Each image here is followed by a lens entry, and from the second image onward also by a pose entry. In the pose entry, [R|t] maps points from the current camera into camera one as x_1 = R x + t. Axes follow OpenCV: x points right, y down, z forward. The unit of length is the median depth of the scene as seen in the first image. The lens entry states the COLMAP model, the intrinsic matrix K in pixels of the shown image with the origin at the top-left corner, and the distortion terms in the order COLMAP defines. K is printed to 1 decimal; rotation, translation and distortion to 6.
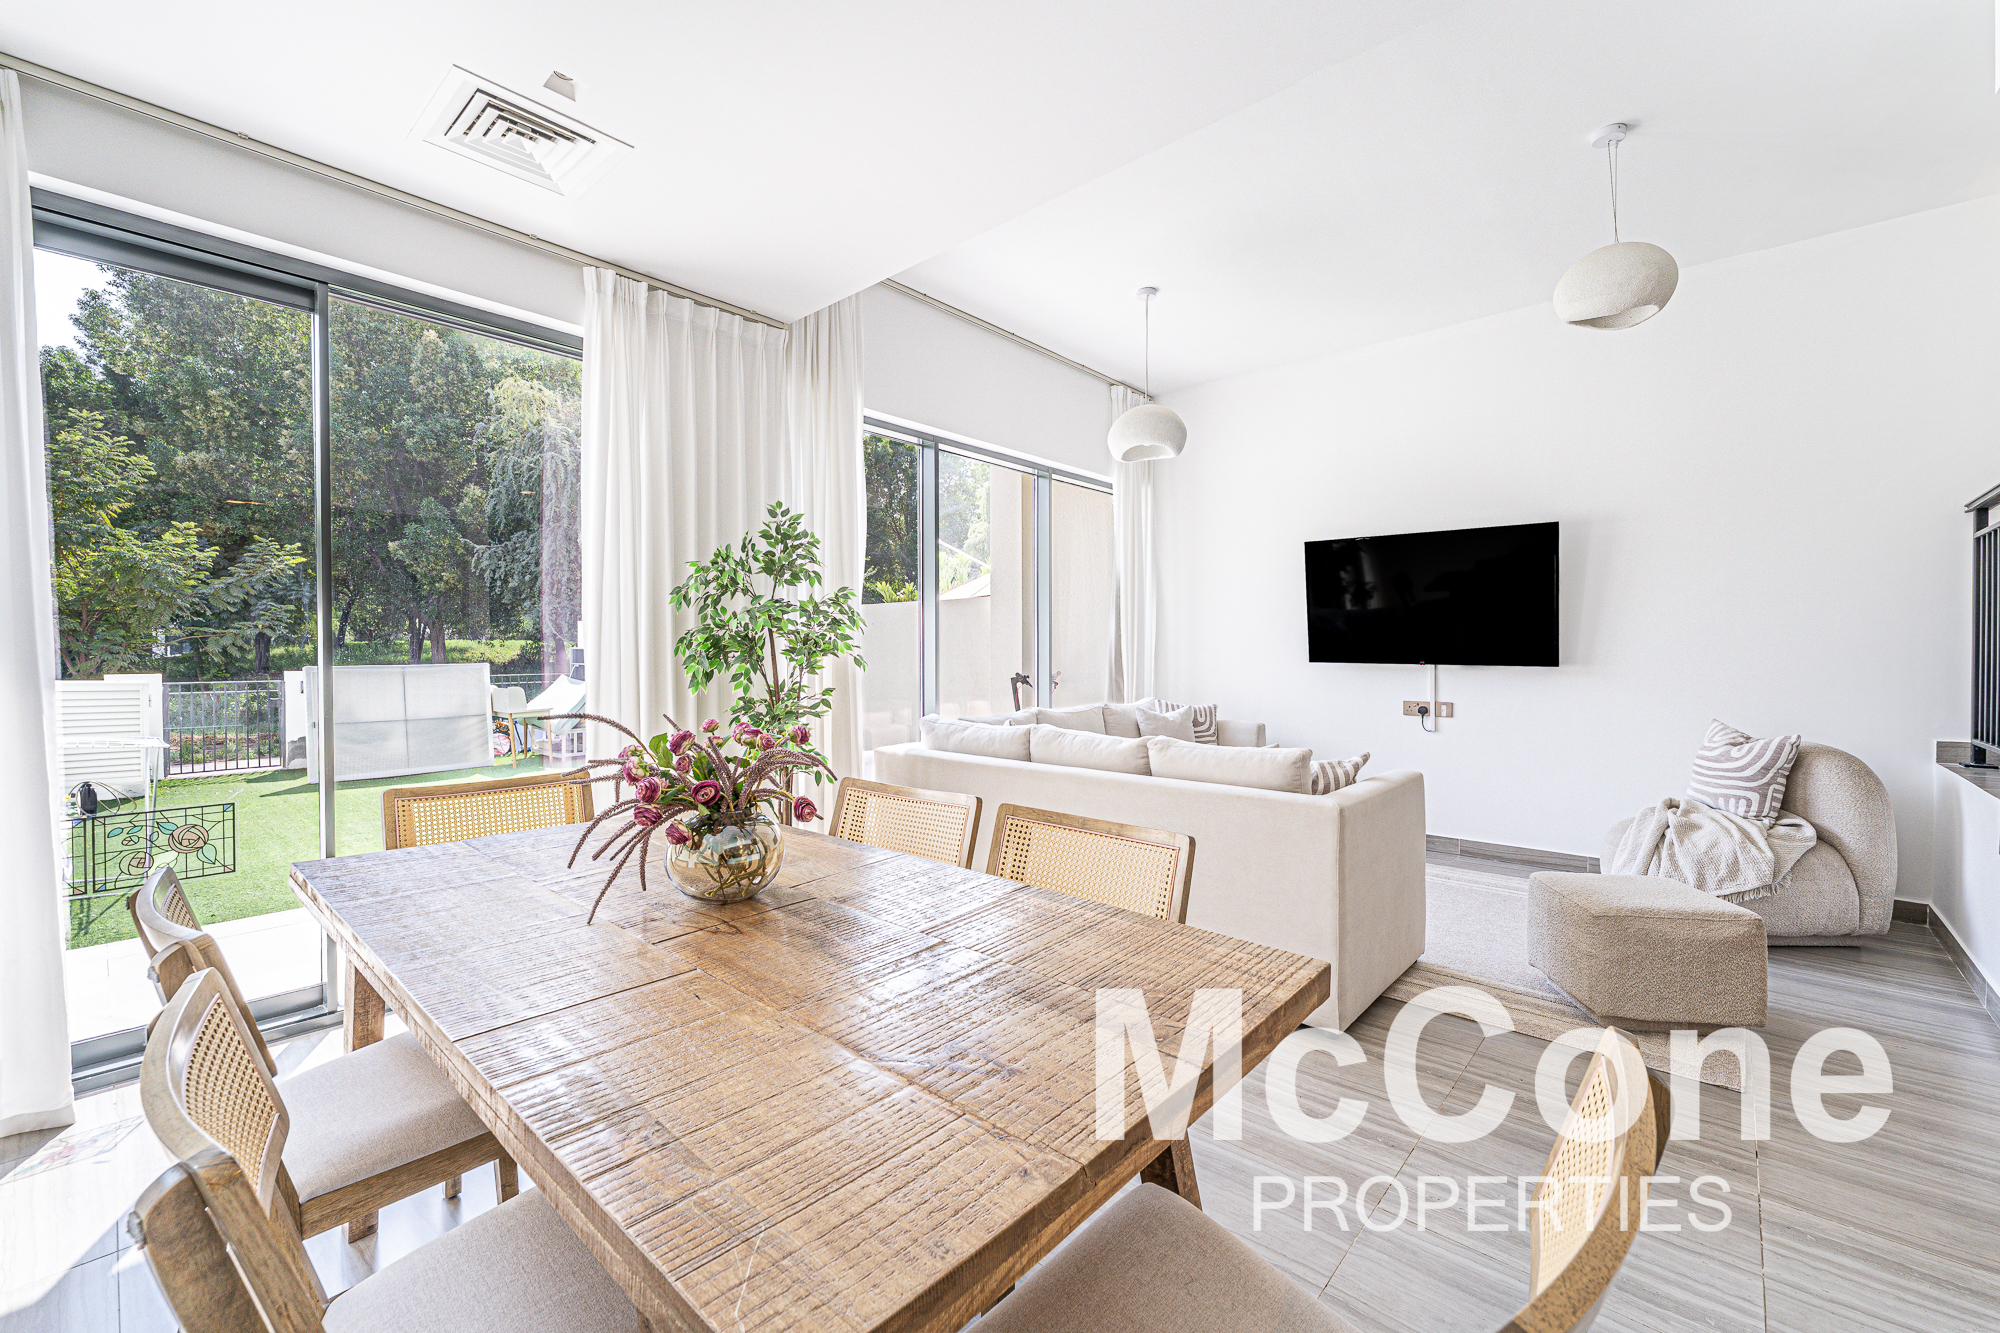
lens RADIAL K [[790.4, 0, 1000.0], [0, 790.4, 666.5], [0, 0, 1]] dist [-0.008170, -0.005836]
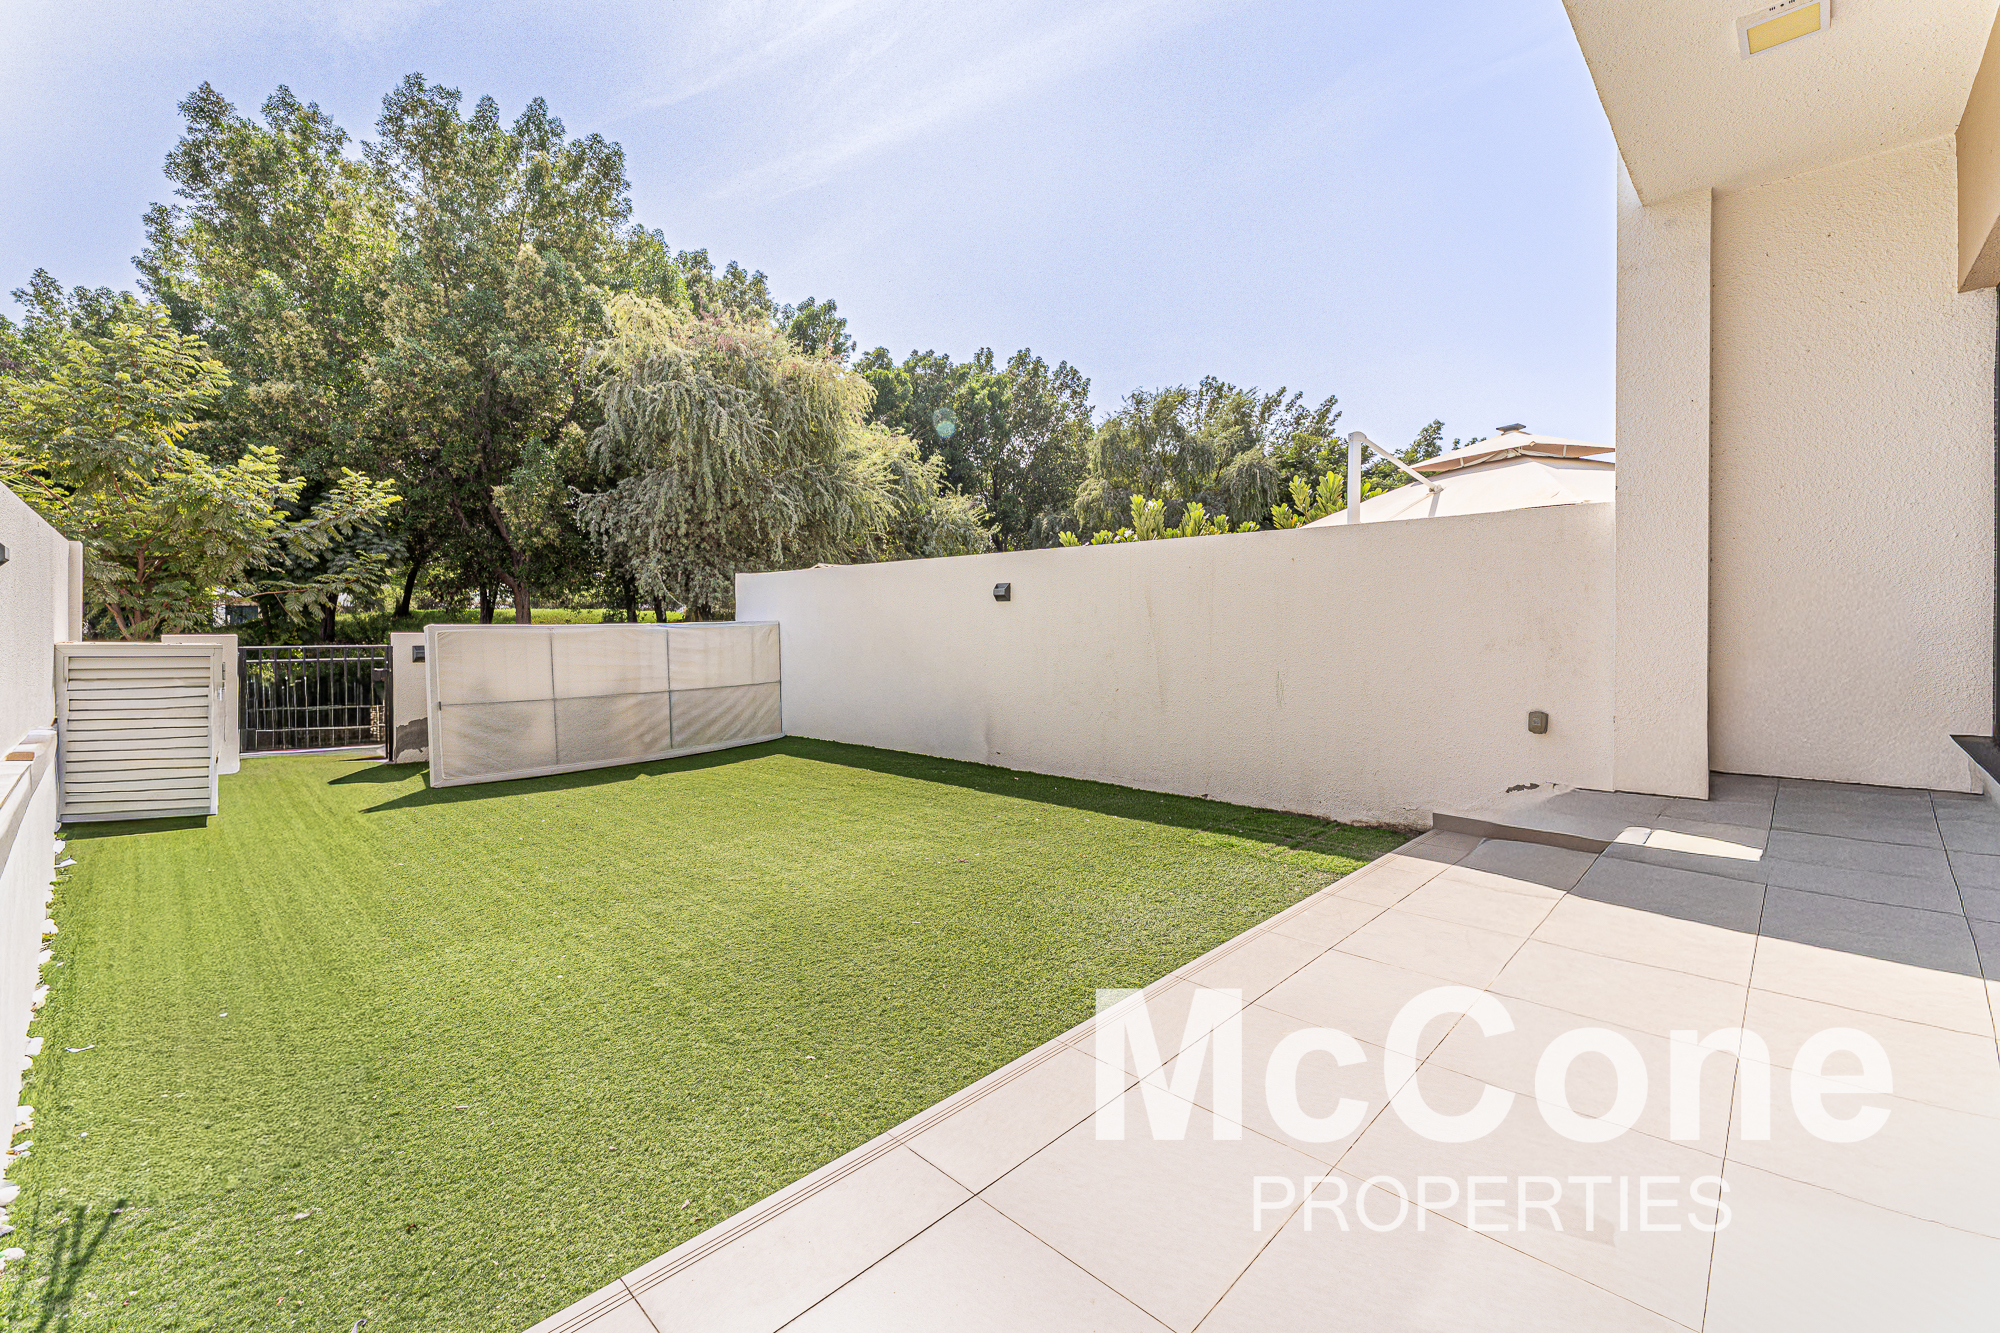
lens RADIAL K [[833.0, 0, 990.9], [0, 833.0, 635.6], [0, 0, 1]] dist [0.001202, -0.009238]
pose [[0.997519, 0.009256, -0.069792, -0.300859], [-0.010261, 0.999849, -0.014048, 0.015372], [0.069651, 0.014729, 0.997463, 0.254929]]
